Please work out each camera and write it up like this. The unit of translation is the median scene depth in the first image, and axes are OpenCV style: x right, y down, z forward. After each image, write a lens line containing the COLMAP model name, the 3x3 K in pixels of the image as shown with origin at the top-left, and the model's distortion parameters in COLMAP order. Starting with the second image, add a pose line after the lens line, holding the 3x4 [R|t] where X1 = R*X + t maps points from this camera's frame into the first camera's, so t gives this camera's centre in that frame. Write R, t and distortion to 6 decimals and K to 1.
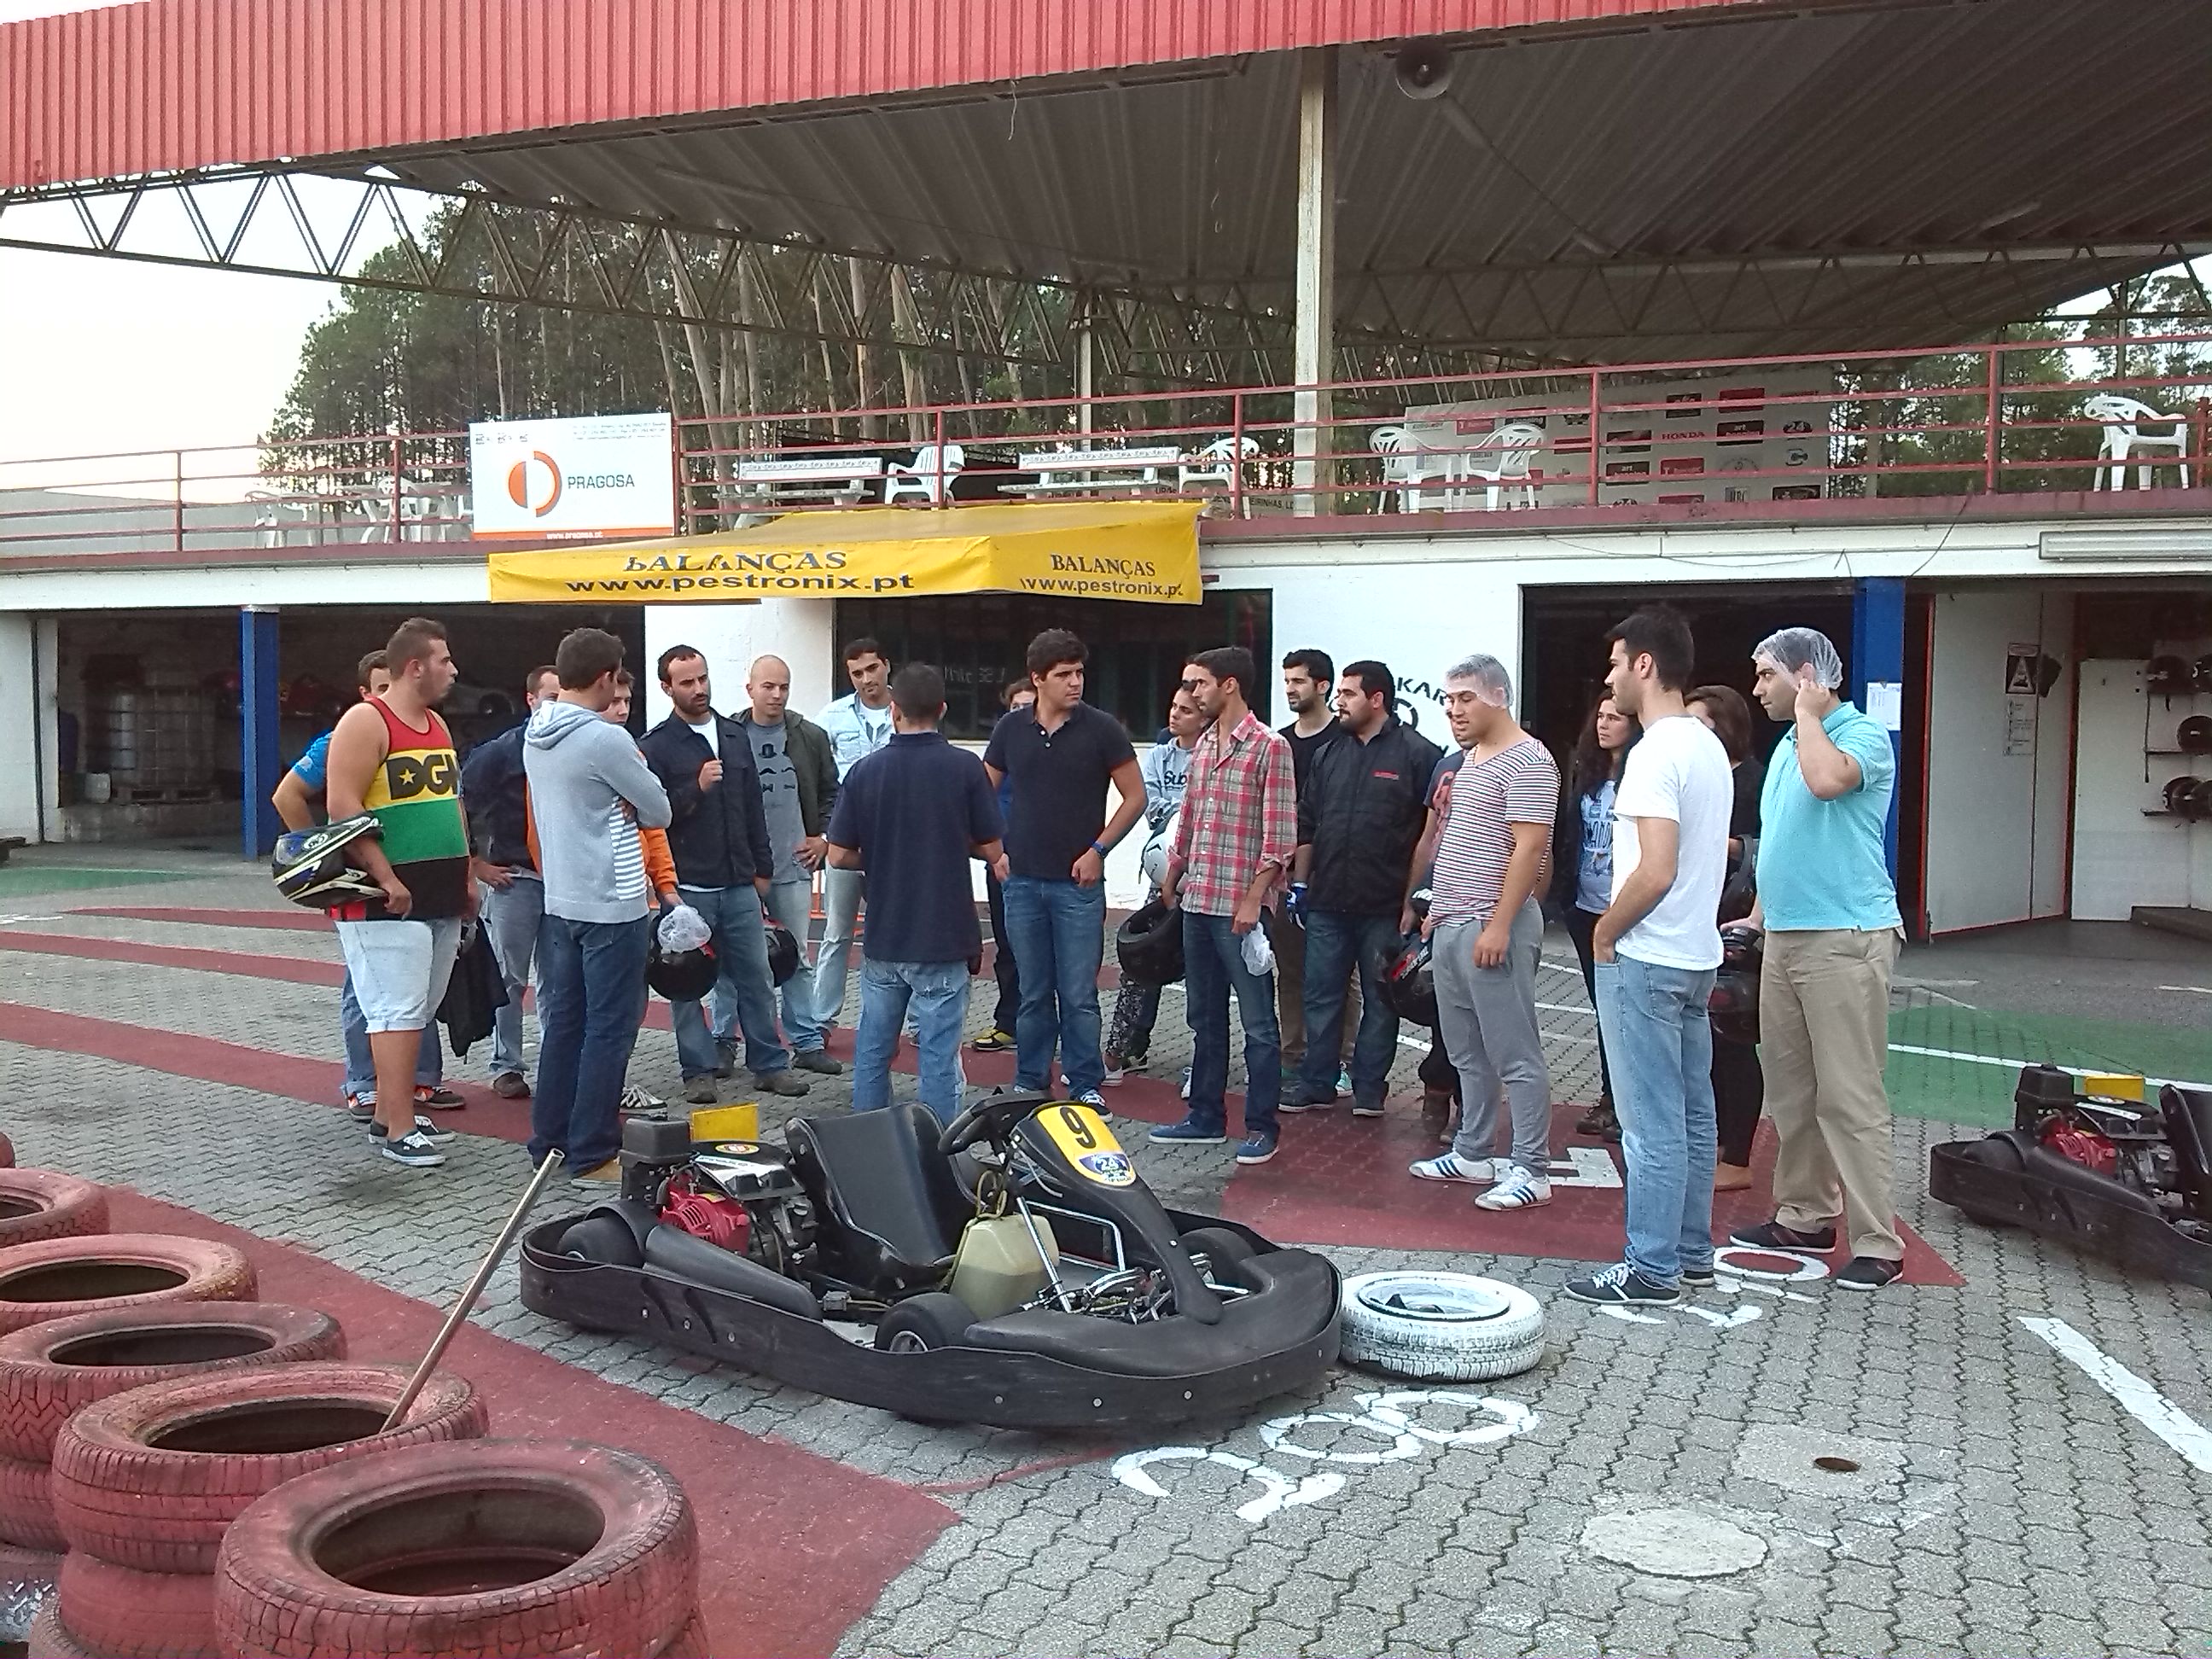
lens RADIAL K [[2318.7, 0, 1100.6], [0, 2318.7, 837.5], [0, 0, 1]] dist [-0.015110, 0.000000]
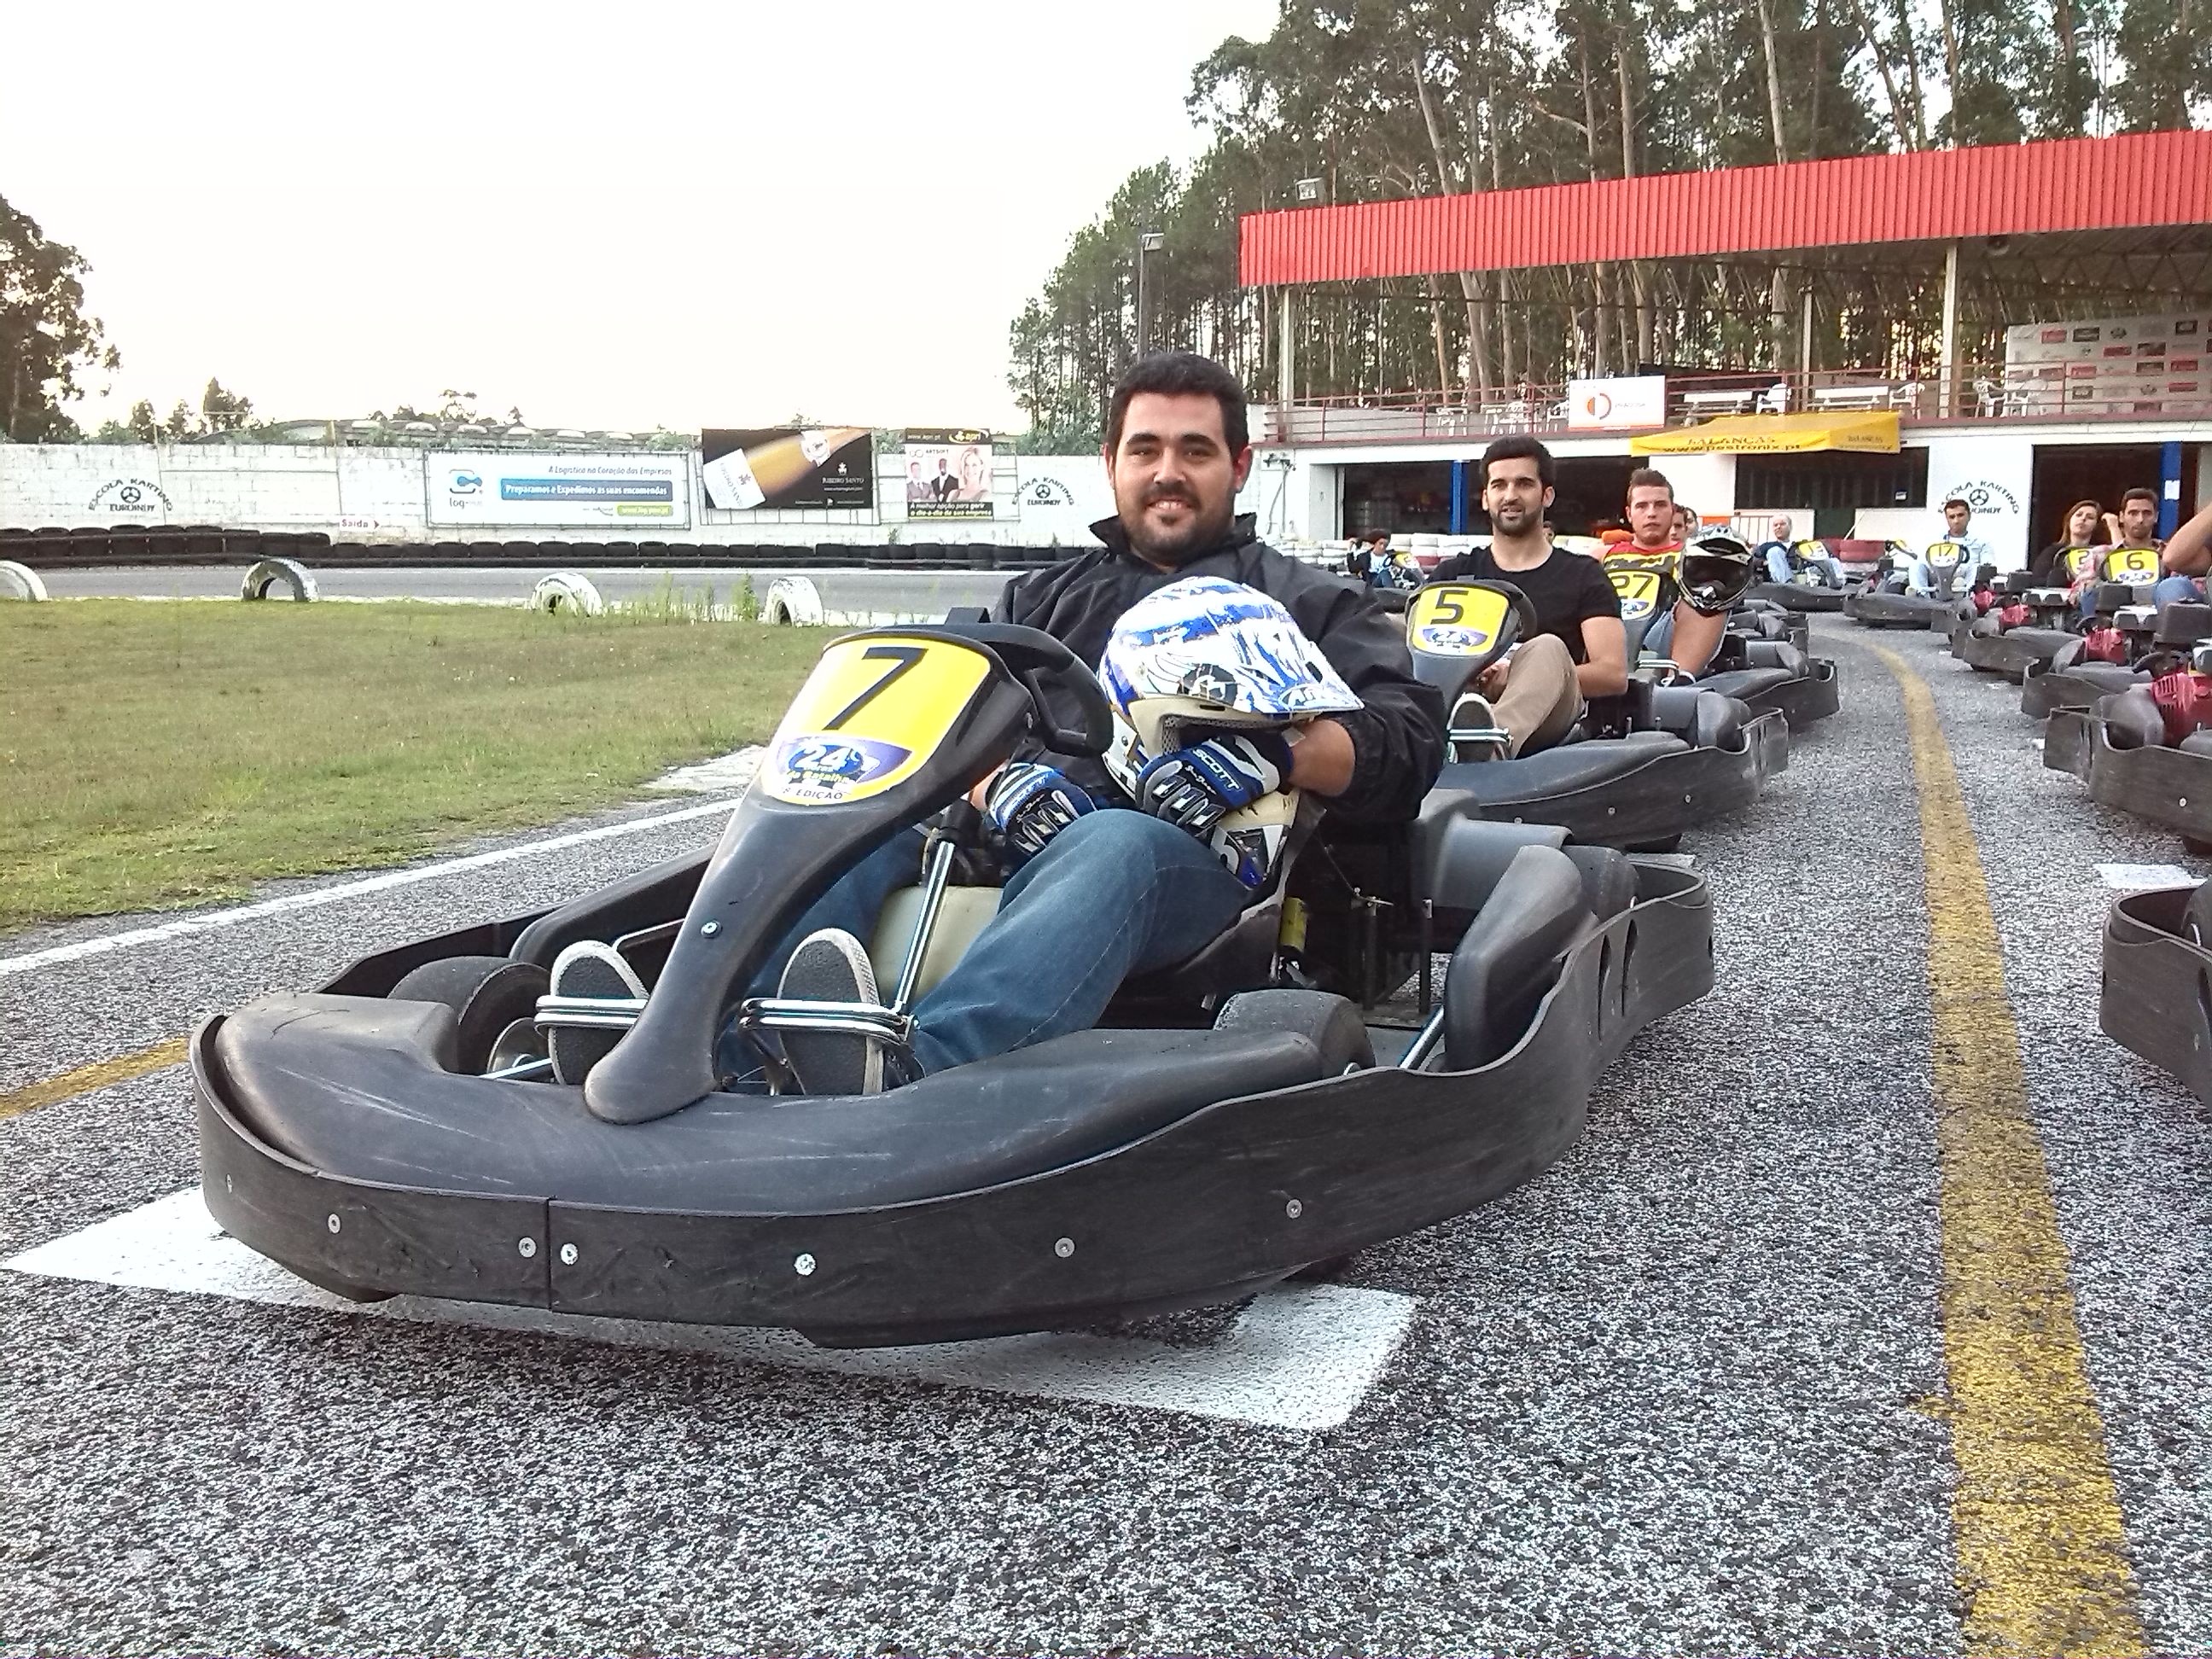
lens RADIAL K [[2318.7, 0, 1066.0], [0, 2318.7, 786.6], [0, 0, 1]] dist [-0.015110, 0.000000]
pose [[0.964590, 0.023434, -0.262711, -0.146434], [-0.012350, 0.998966, 0.043764, 0.146909], [0.263465, -0.038970, 0.963882, -1.522060]]
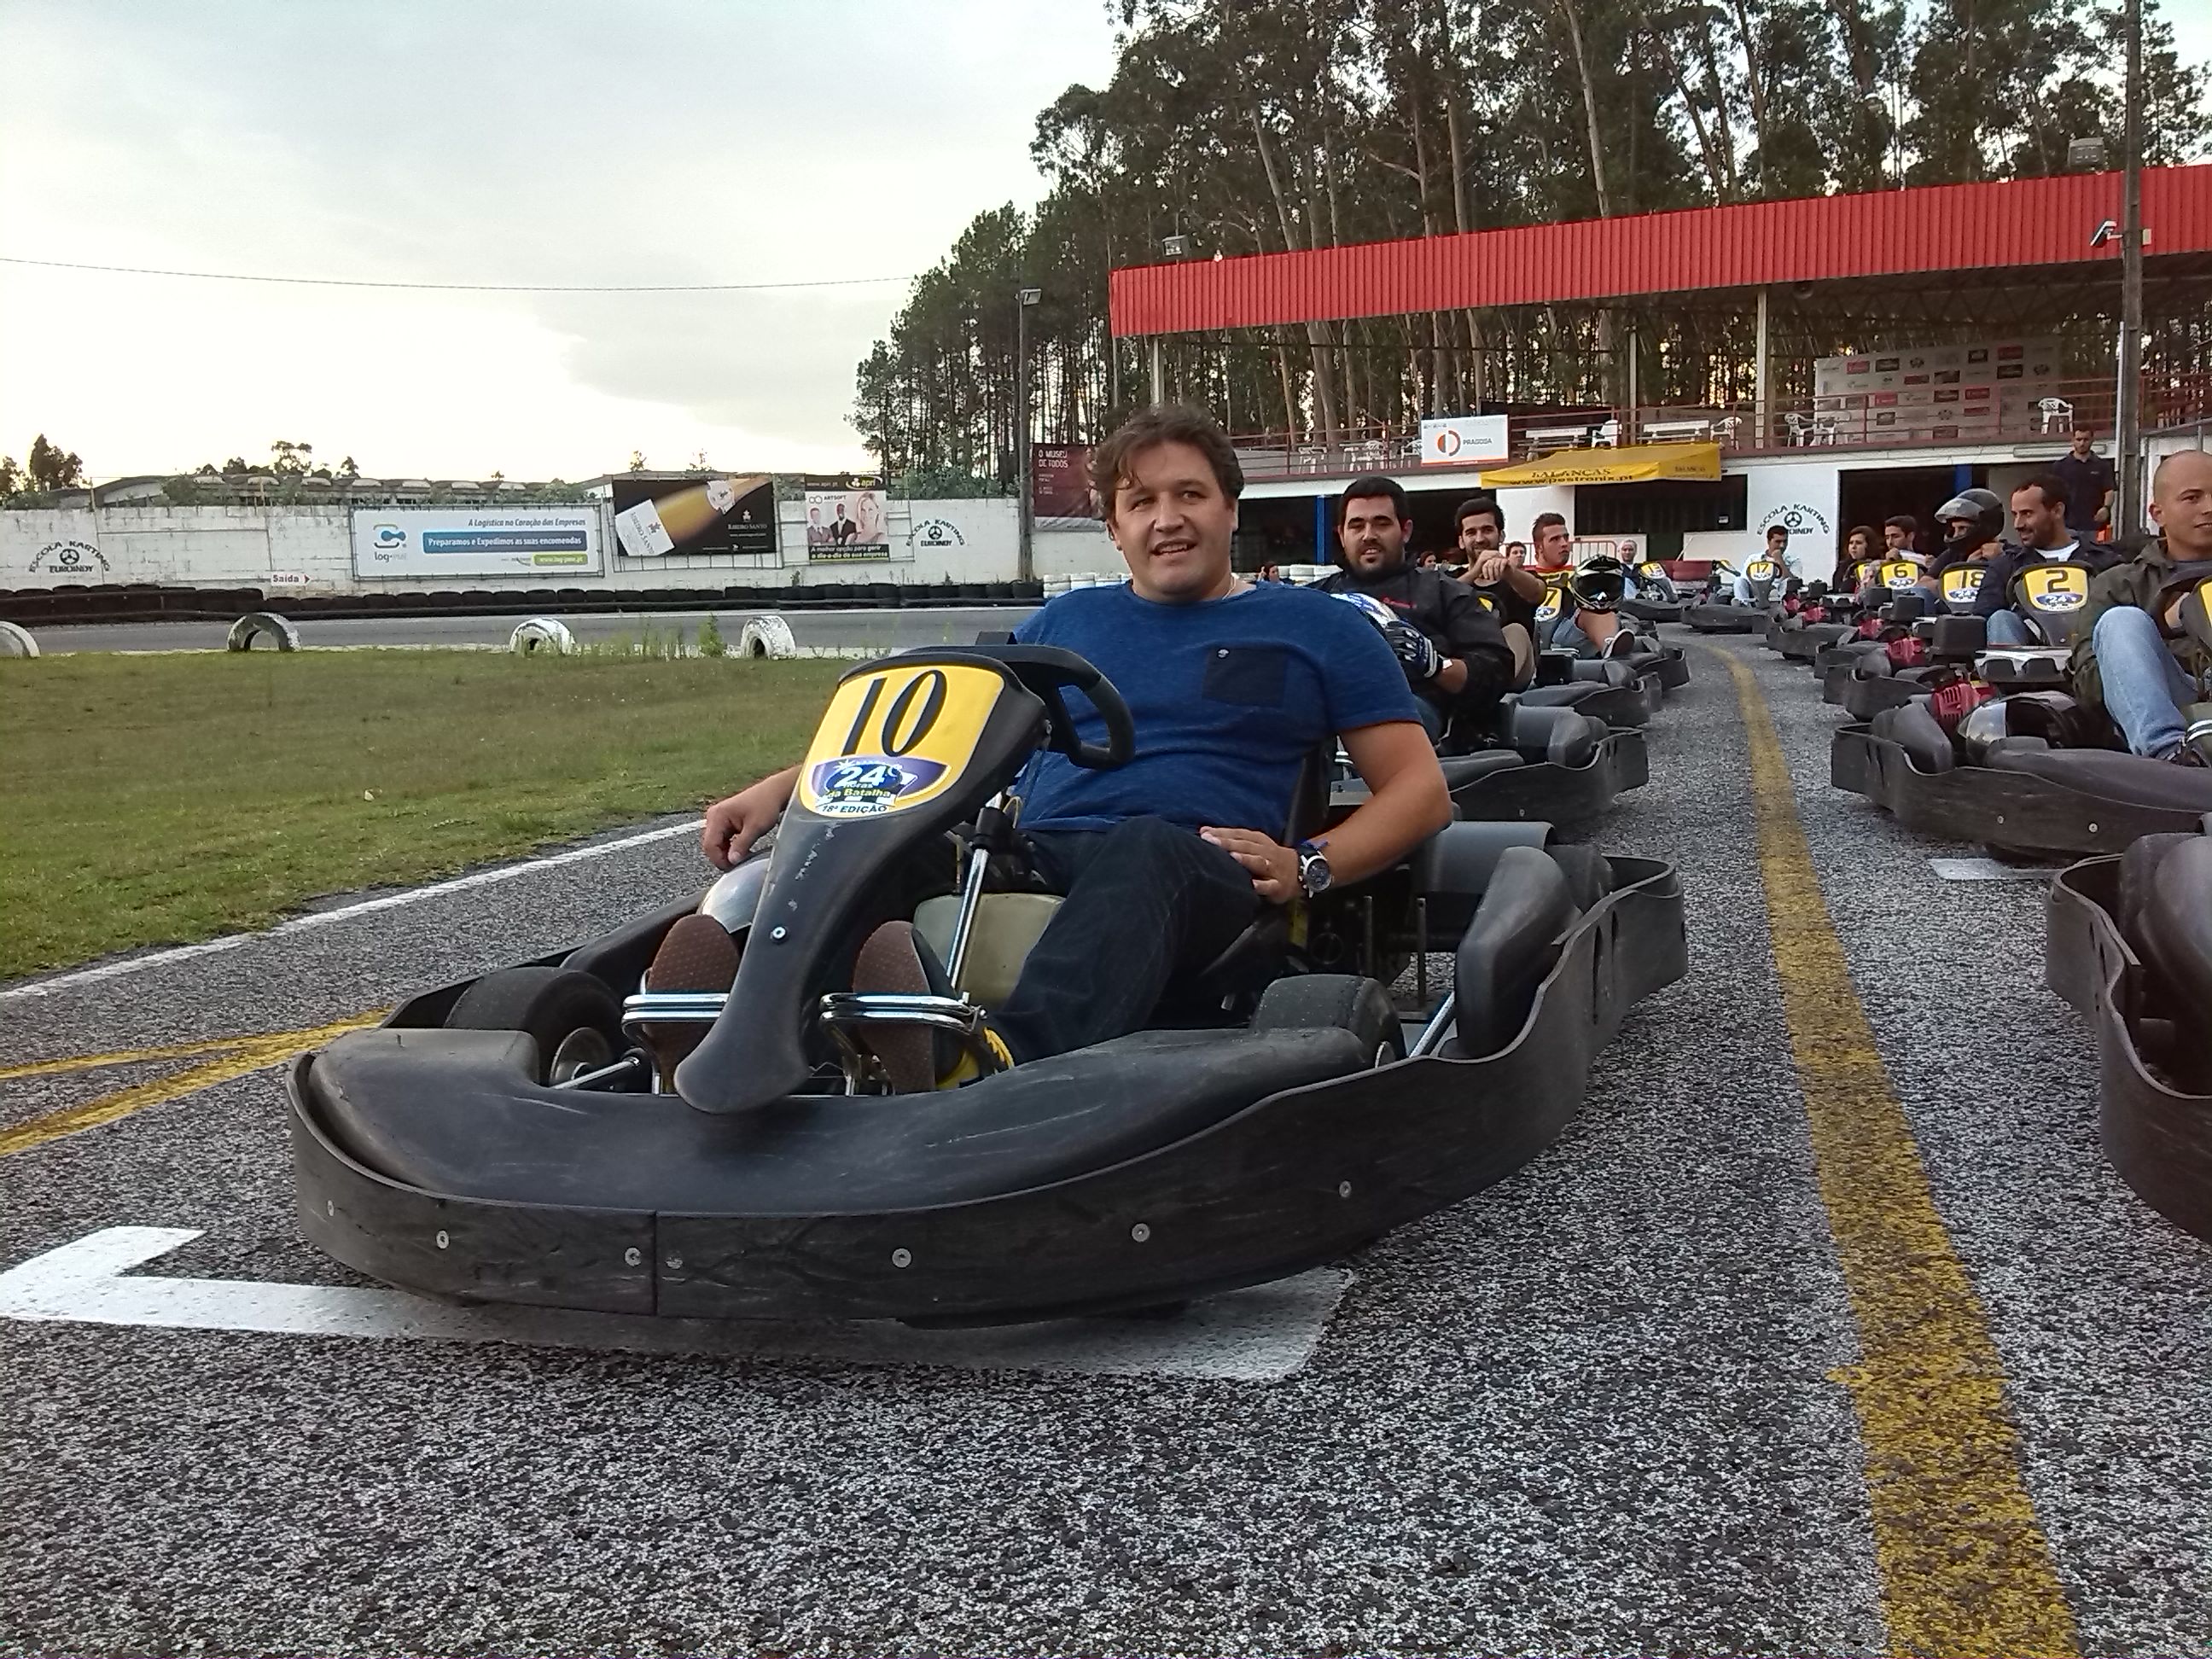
lens RADIAL K [[2318.7, 0, 1084.3], [0, 2318.7, 820.4], [0, 0, 1]] dist [-0.015110, 0.000000]
pose [[0.981555, -0.007523, -0.191030, -0.160926], [0.015897, 0.998977, 0.042341, 0.157657], [0.190516, -0.044596, 0.980671, -1.692347]]
